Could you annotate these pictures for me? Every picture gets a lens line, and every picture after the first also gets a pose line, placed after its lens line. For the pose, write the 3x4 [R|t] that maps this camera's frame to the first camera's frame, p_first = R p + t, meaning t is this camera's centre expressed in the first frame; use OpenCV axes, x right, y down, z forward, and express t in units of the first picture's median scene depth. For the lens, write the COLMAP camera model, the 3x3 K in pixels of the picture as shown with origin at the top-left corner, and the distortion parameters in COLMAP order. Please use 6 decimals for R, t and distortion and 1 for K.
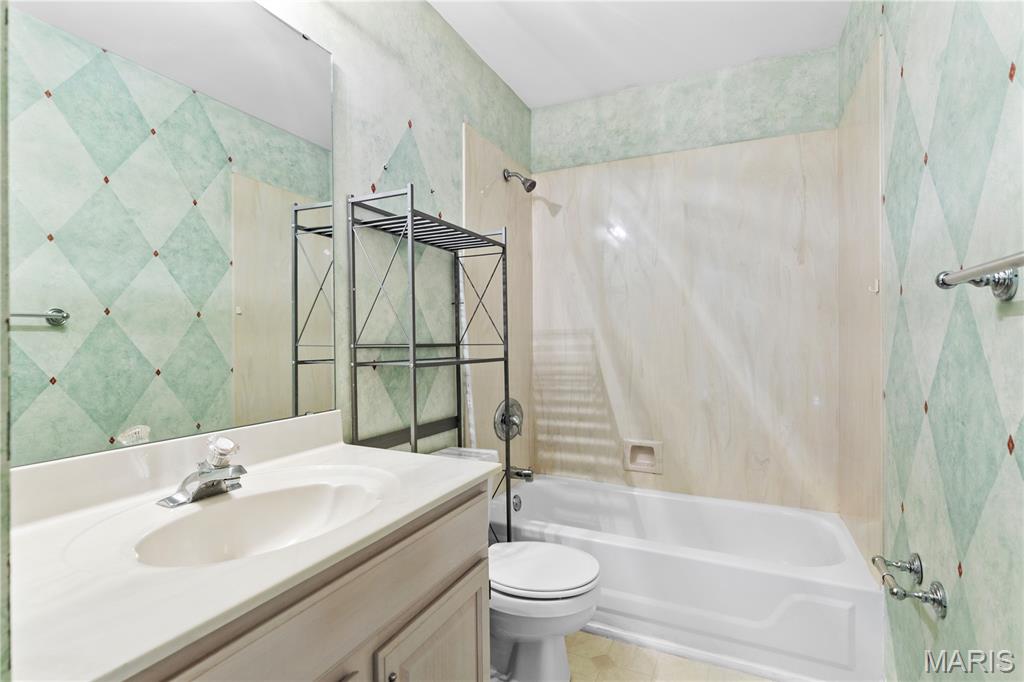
lens RADIAL K [[511.6, 0, 512.0], [0, 511.6, 341.0], [0, 0, 1]] dist [0.000443, -0.000435]
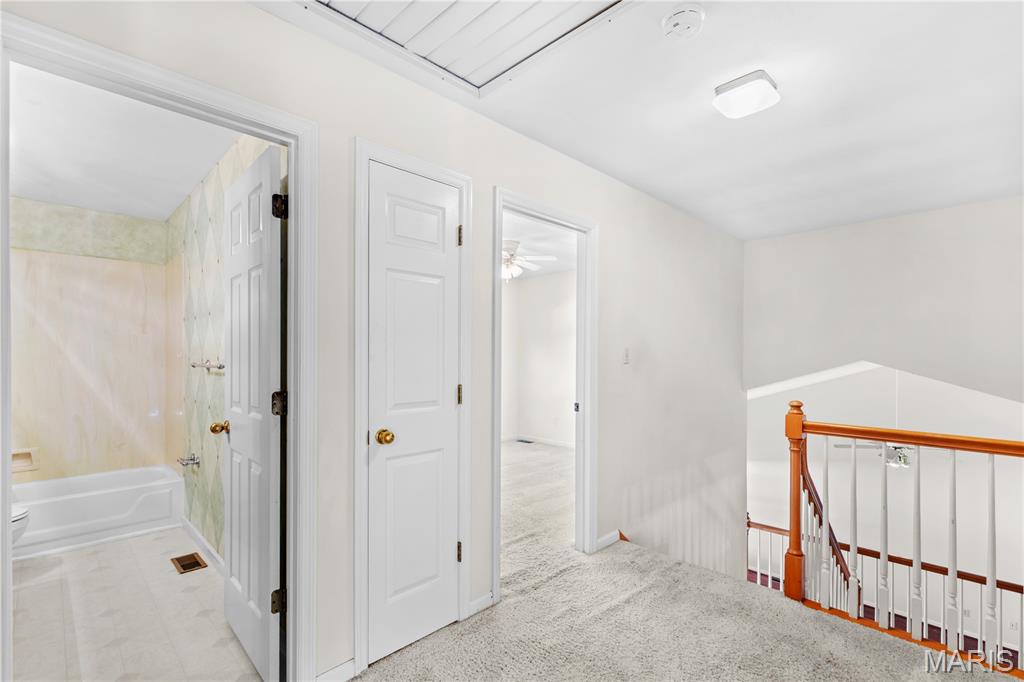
lens RADIAL K [[454.5, 0, 507.9], [0, 454.5, 347.3], [0, 0, 1]] dist [0.000947, 0.000210]
pose [[0.357173, 0.013753, 0.933937, -0.487233], [0.014091, 0.999698, -0.020110, -0.049960], [-0.933932, 0.020343, 0.356872, -0.793124]]
